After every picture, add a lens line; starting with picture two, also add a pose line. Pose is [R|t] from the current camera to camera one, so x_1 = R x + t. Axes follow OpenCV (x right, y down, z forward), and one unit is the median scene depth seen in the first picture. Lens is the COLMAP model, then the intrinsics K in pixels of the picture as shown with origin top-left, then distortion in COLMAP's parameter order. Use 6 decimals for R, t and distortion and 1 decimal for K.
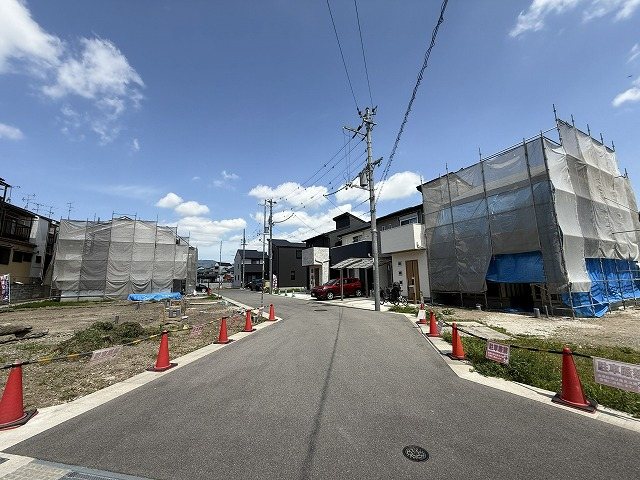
lens RADIAL K [[256.1, 0, 319.3], [0, 256.1, 239.2], [0, 0, 1]] dist [0.000555, 0.000167]
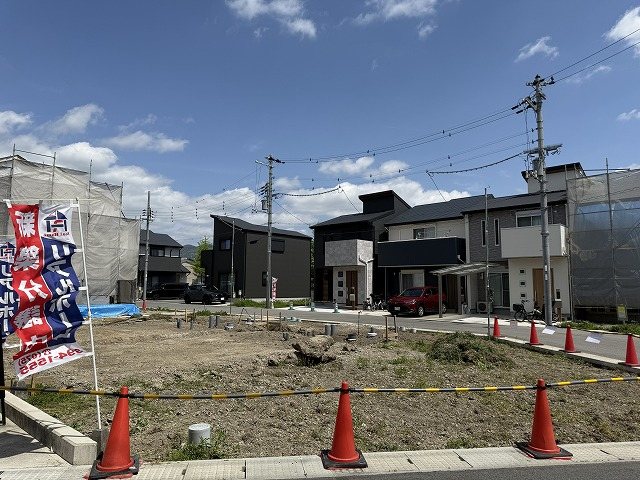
lens RADIAL K [[445.8, 0, 321.7], [0, 445.8, 238.7], [0, 0, 1]] dist [0.090158, -0.116670]
pose [[0.939735, 0.065697, 0.335531, -0.597330], [-0.080609, 0.996273, 0.030696, 0.000891], [-0.332264, -0.055893, 0.941529, -0.083984]]
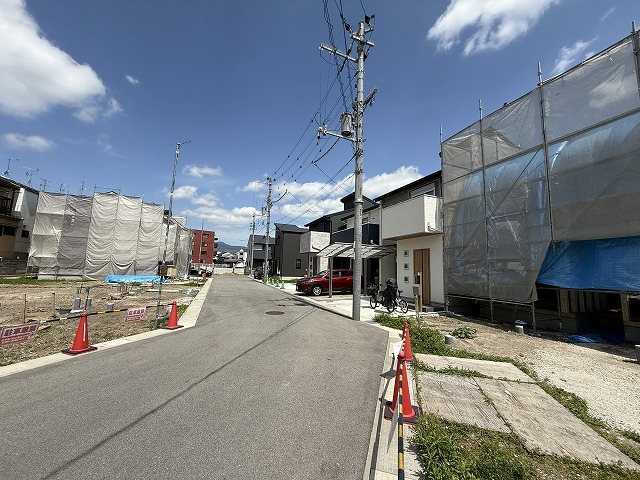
lens RADIAL K [[256.1, 0, 319.3], [0, 256.1, 239.2], [0, 0, 1]] dist [0.000555, 0.000167]
pose [[0.993060, 0.037305, -0.111538, 0.118991], [-0.033039, 0.998659, 0.039848, 0.027443], [0.112875, -0.035887, 0.992961, 0.198805]]
